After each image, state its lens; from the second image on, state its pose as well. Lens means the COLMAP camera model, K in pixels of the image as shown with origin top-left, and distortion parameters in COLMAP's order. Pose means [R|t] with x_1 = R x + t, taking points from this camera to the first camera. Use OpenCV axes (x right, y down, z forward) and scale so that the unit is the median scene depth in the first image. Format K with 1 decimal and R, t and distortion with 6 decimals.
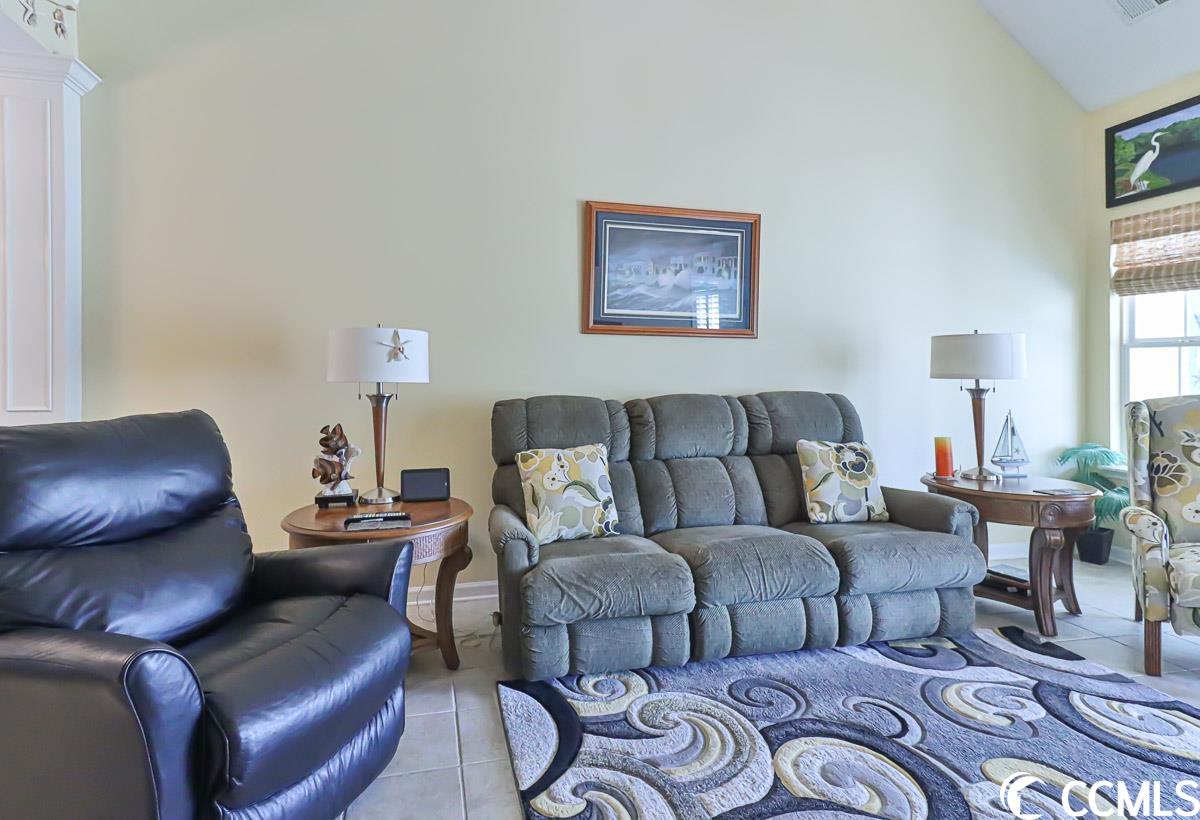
lens RADIAL K [[626.4, 0, 563.7], [0, 626.4, 367.4], [0, 0, 1]] dist [0.021605, -0.000063]
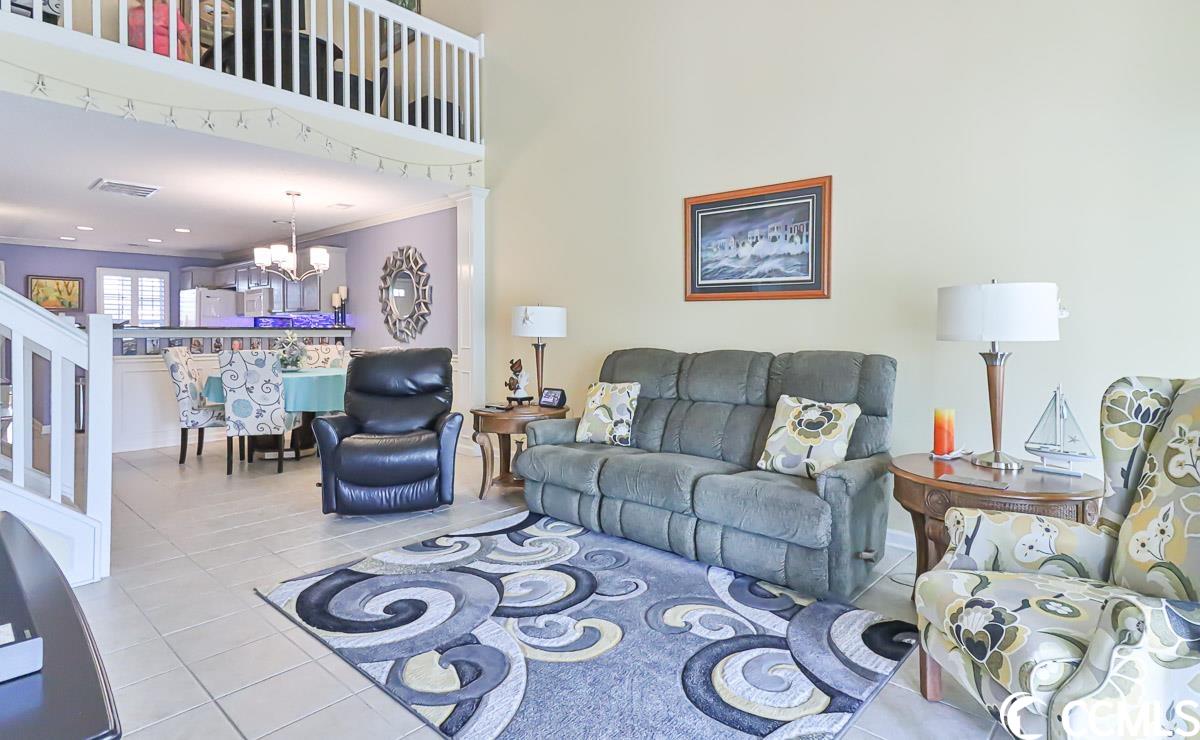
lens RADIAL K [[572.2, 0, 584.3], [0, 572.2, 333.4], [0, 0, 1]] dist [0.012383, -0.000584]
pose [[0.582295, 0.005850, -0.812957, 0.964550], [0.005601, 0.999922, 0.011207, -0.002432], [0.812958, -0.011079, 0.582217, 0.157709]]
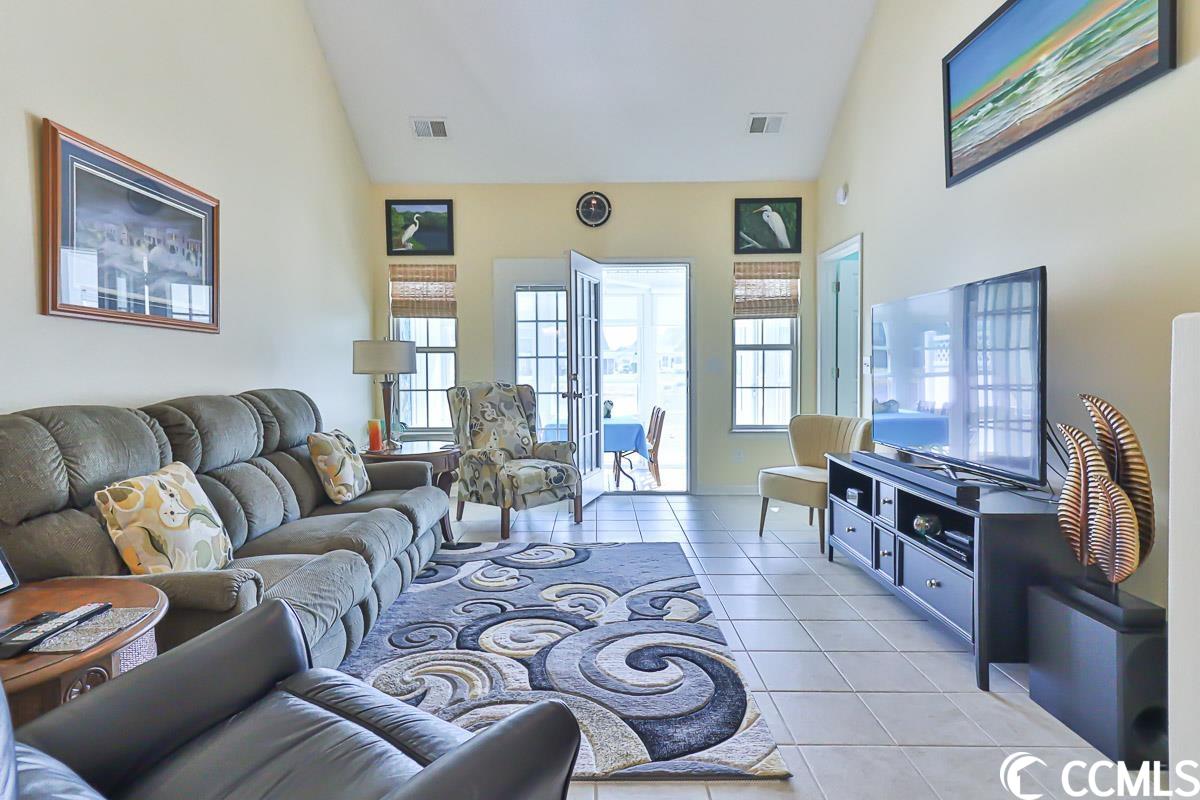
lens RADIAL K [[640.1, 0, 570.5], [0, 640.1, 383.6], [0, 0, 1]] dist [0.027118, -0.001029]
pose [[0.235550, -0.025505, 0.971527, -0.578374], [-0.001355, 0.999646, 0.026572, 0.001317], [-0.971861, -0.007576, 0.235432, 0.311153]]
